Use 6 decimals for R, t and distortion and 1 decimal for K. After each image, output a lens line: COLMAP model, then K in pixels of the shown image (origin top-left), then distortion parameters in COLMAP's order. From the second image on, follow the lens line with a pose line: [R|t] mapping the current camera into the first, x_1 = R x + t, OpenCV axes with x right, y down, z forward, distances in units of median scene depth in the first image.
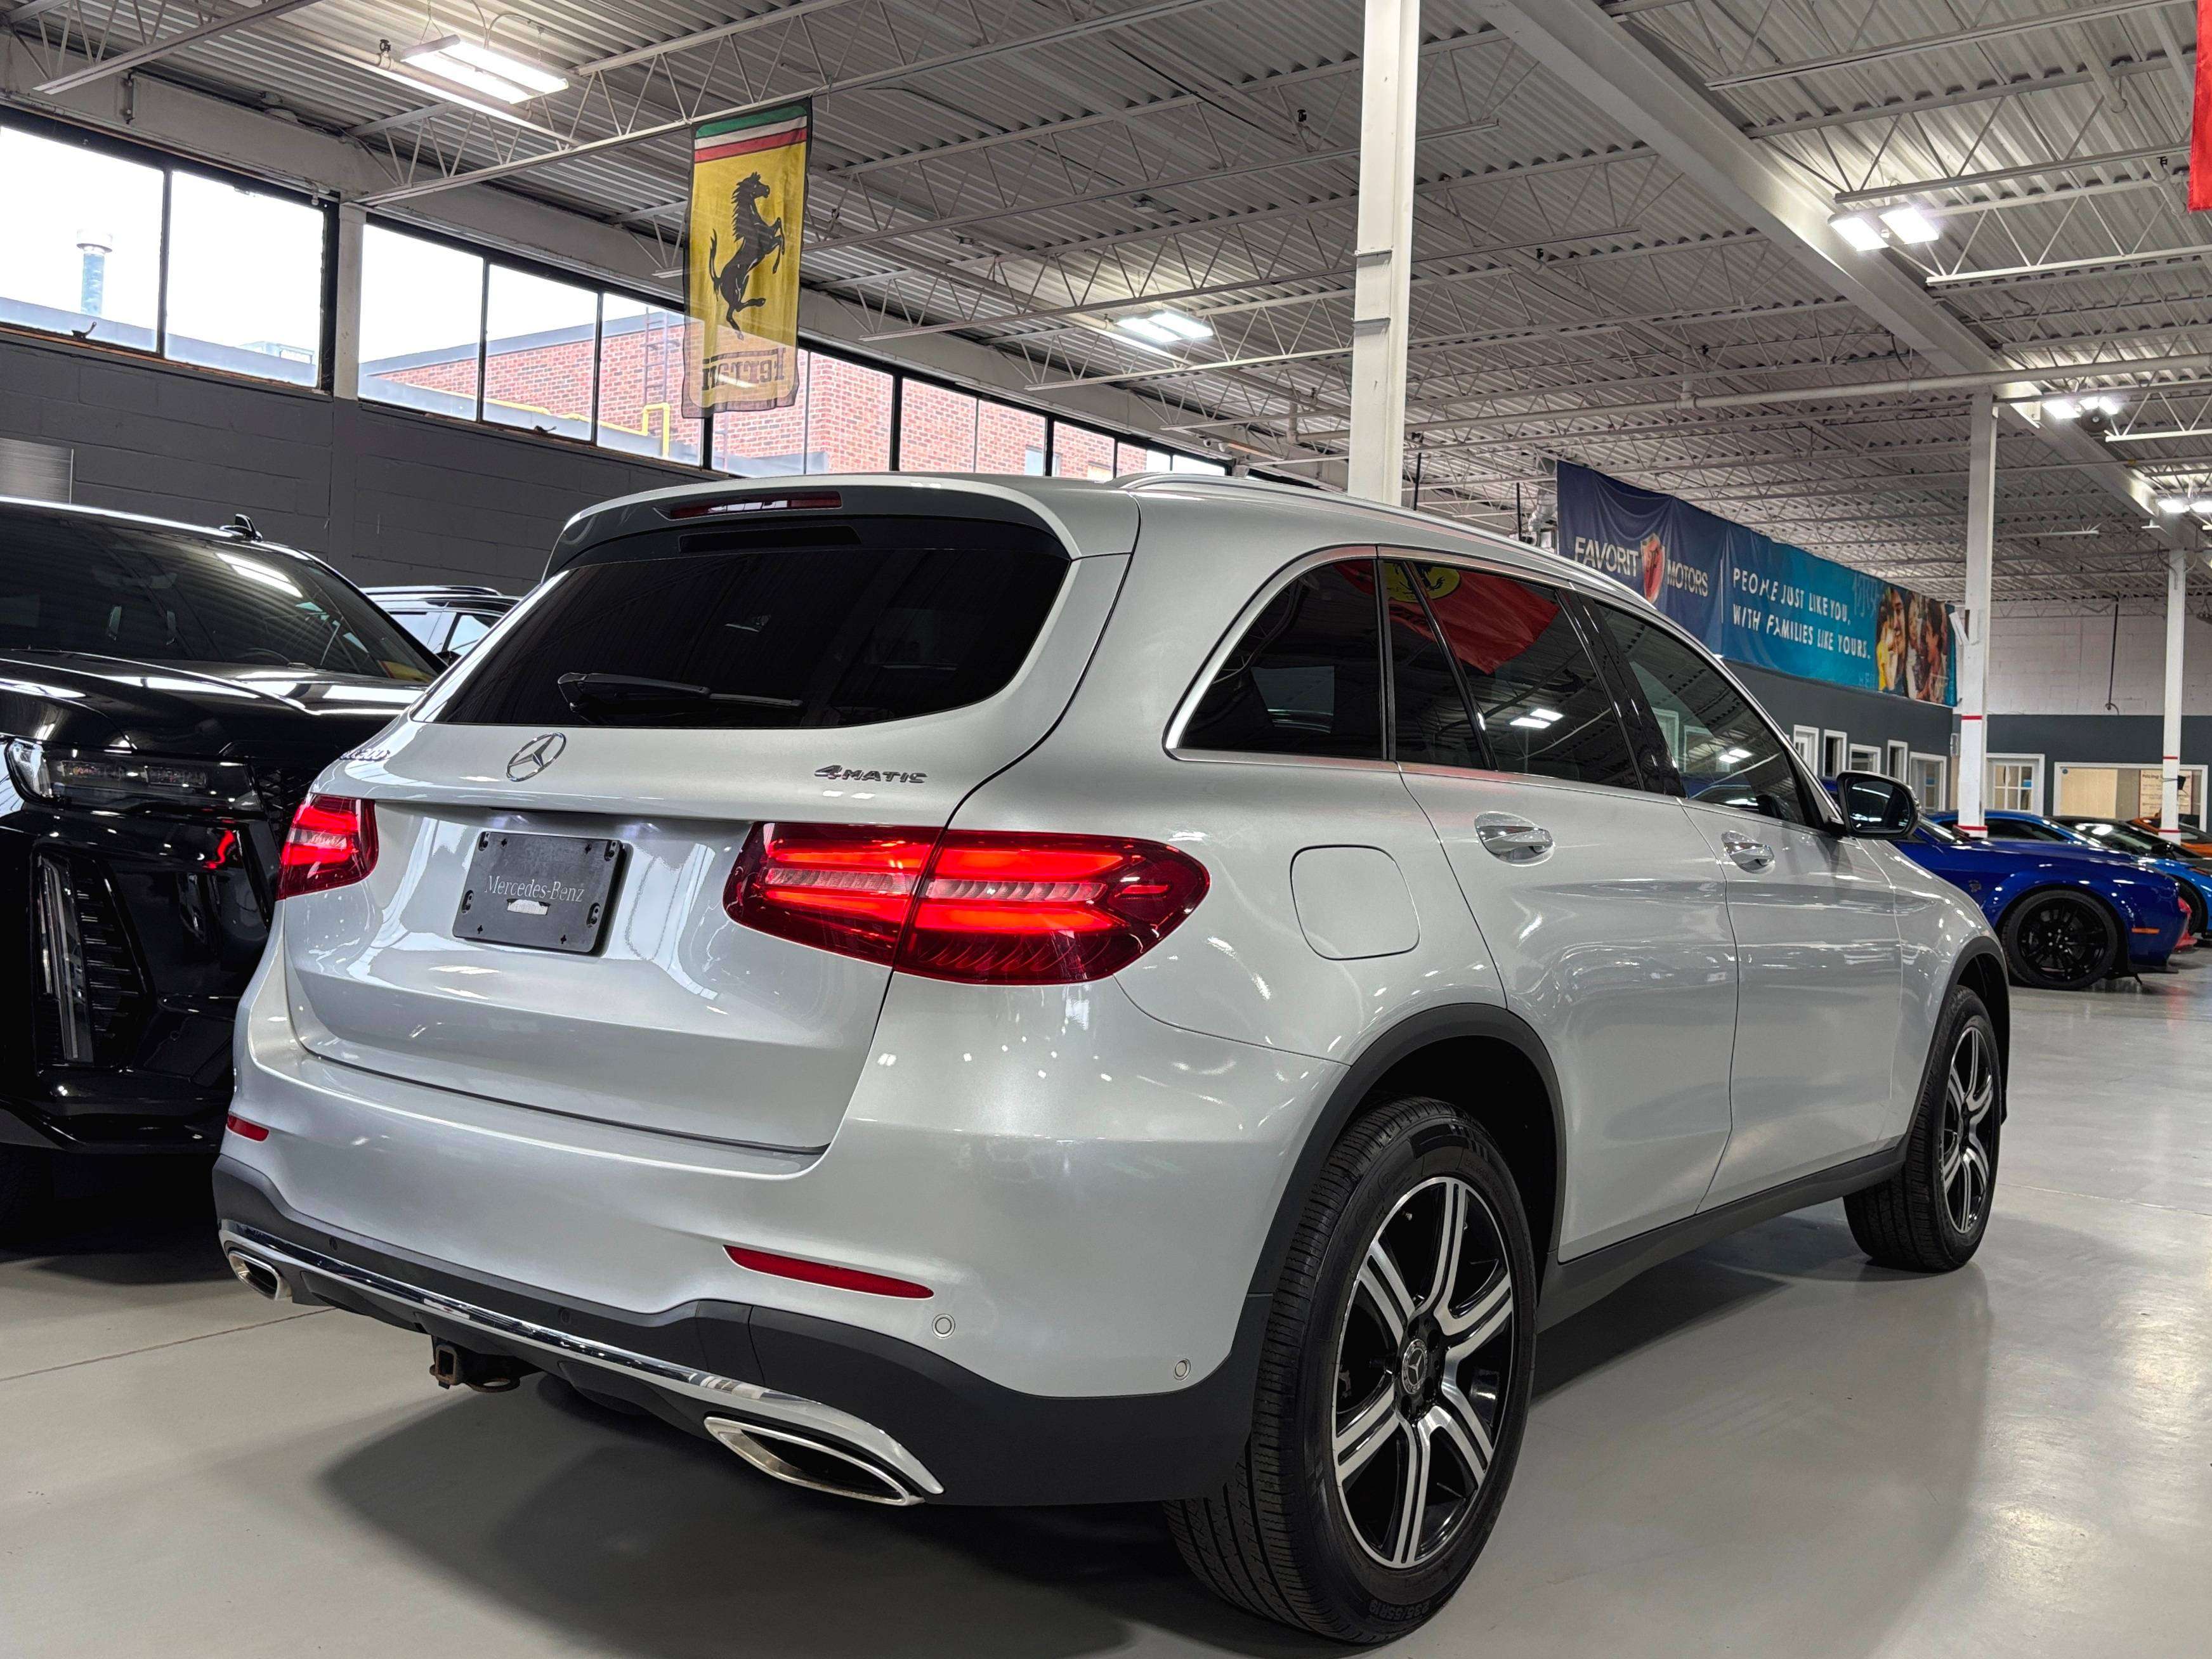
lens RADIAL K [[2009.3, 0, 1127.5], [0, 2009.3, 818.1], [0, 0, 1]] dist [0.007392, 0.000000]
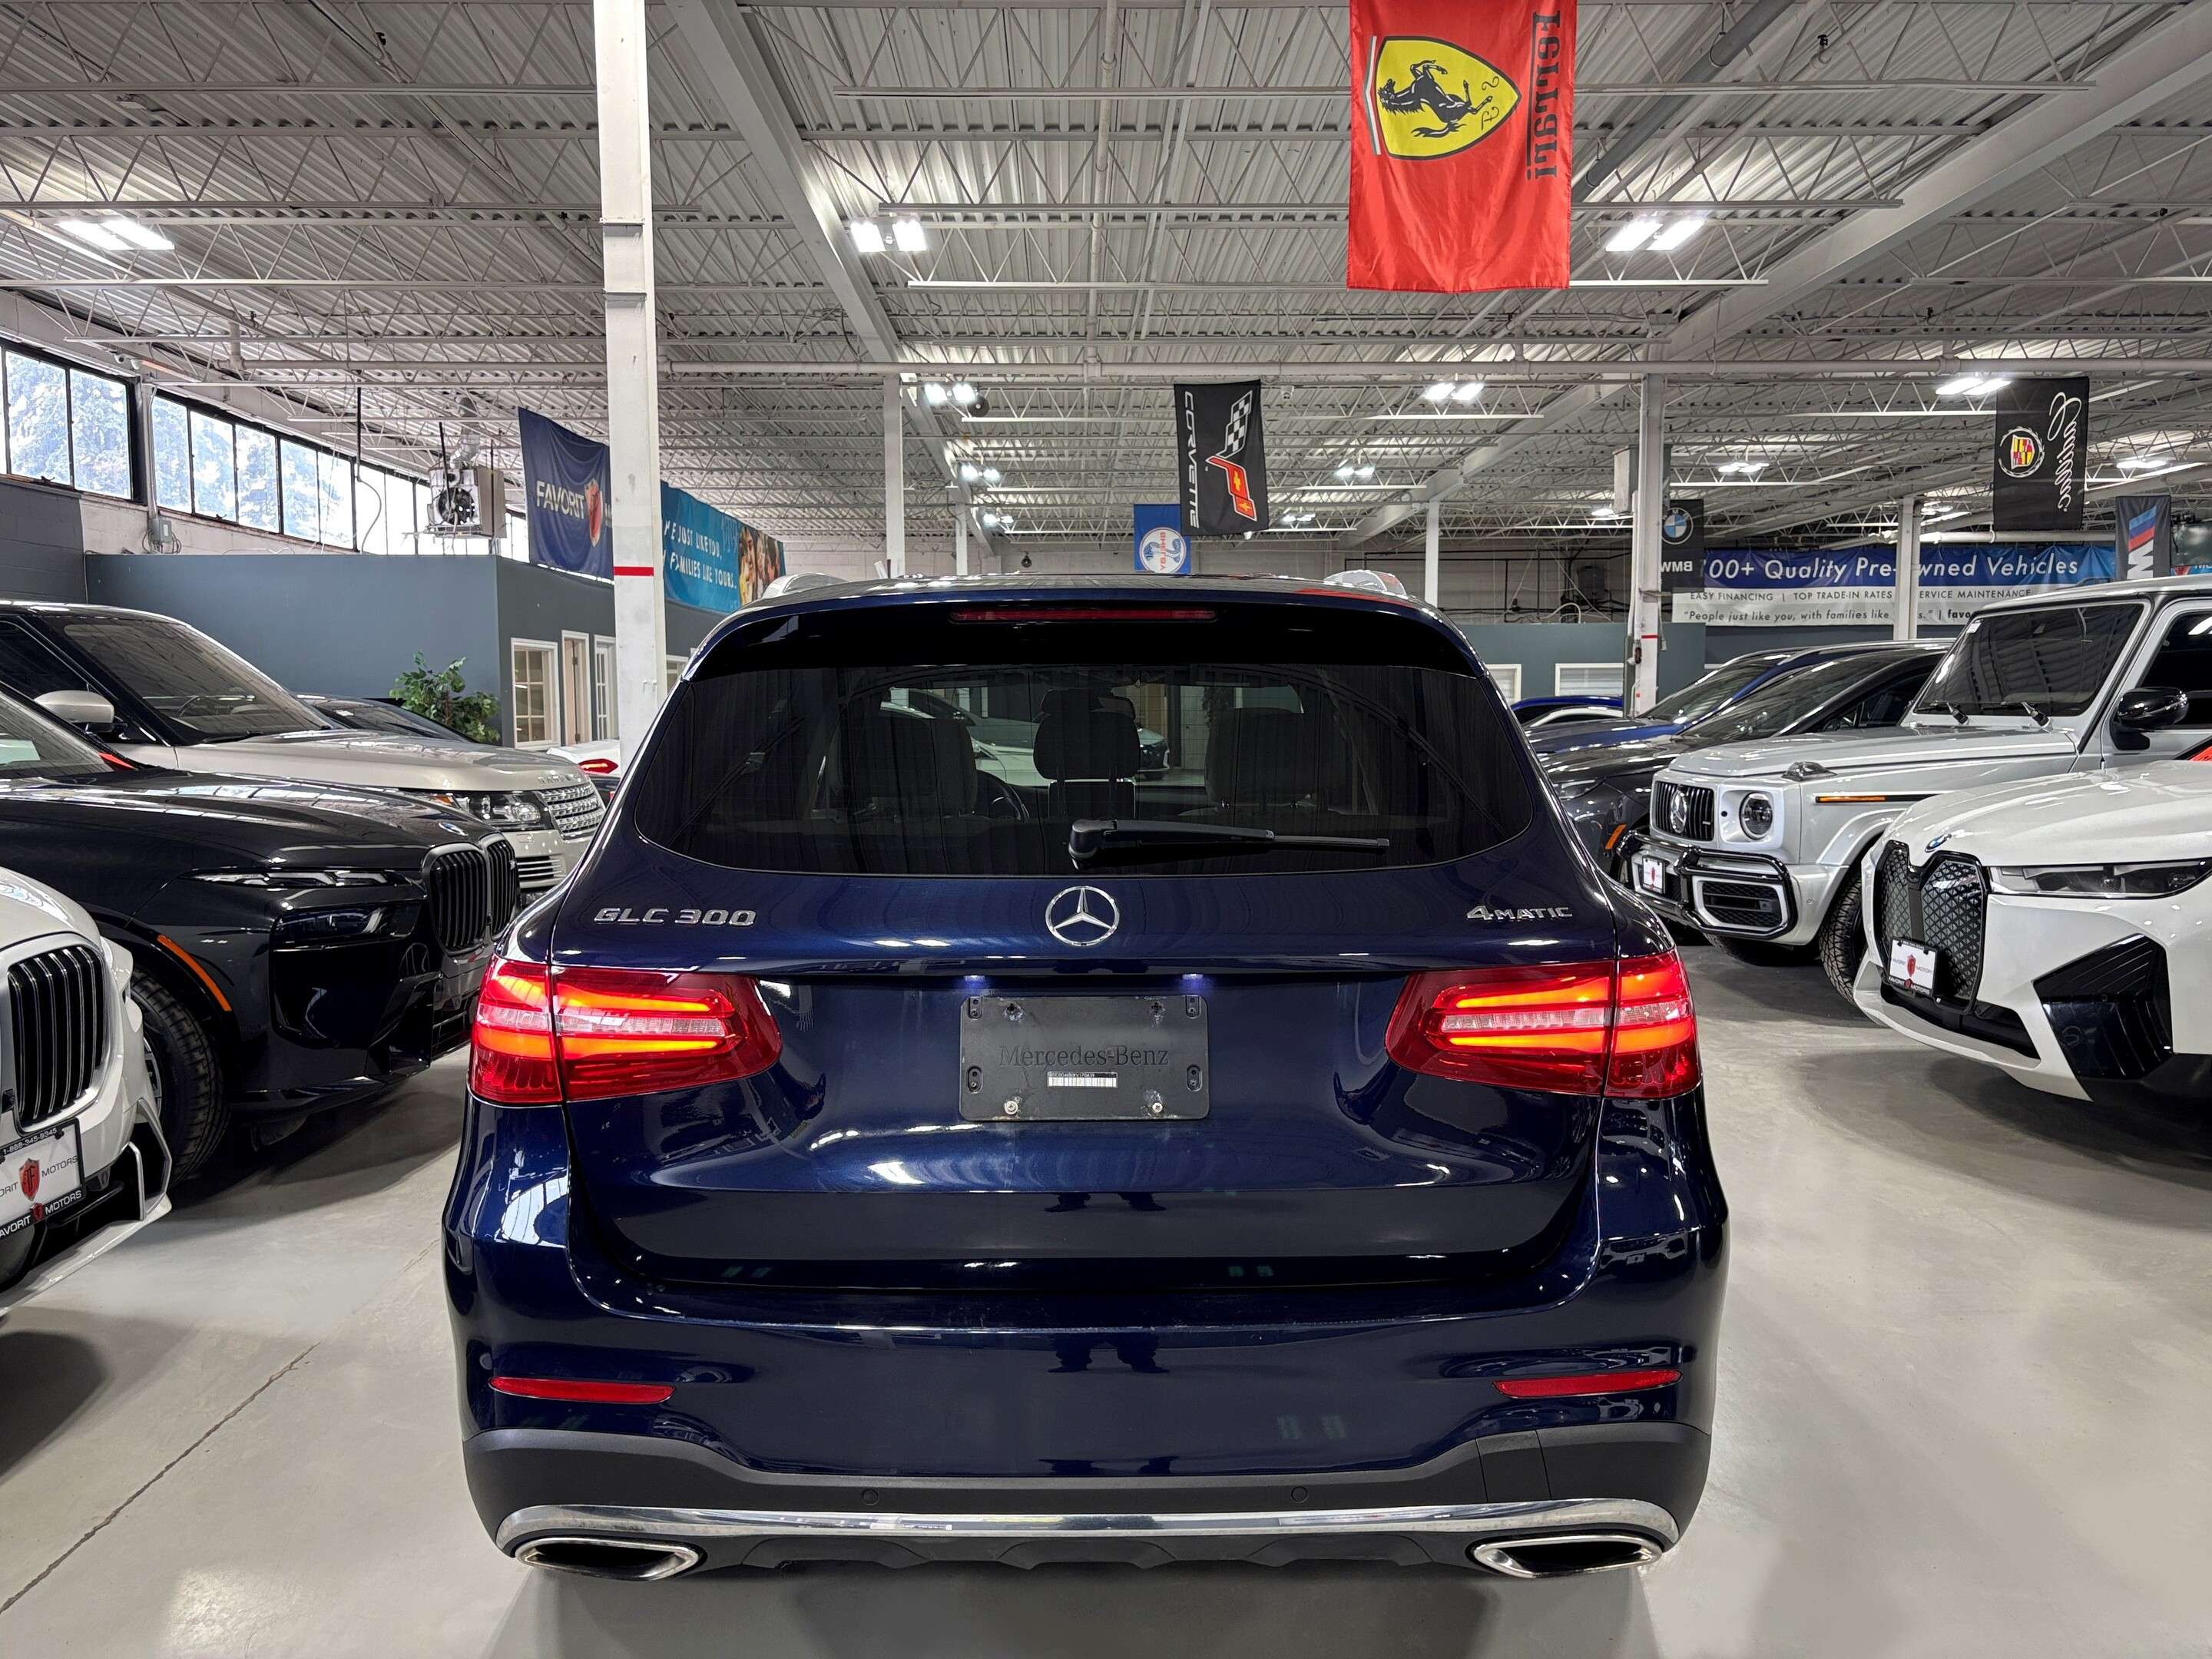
lens RADIAL K [[1722.2, 0, 1086.0], [0, 1722.2, 830.5], [0, 0, 1]] dist [0.026083, -0.031125]
pose [[0.795005, -0.083541, 0.600823, -0.140076], [0.037908, 0.995377, 0.088243, -0.031936], [-0.605418, -0.047378, 0.794496, 0.111872]]
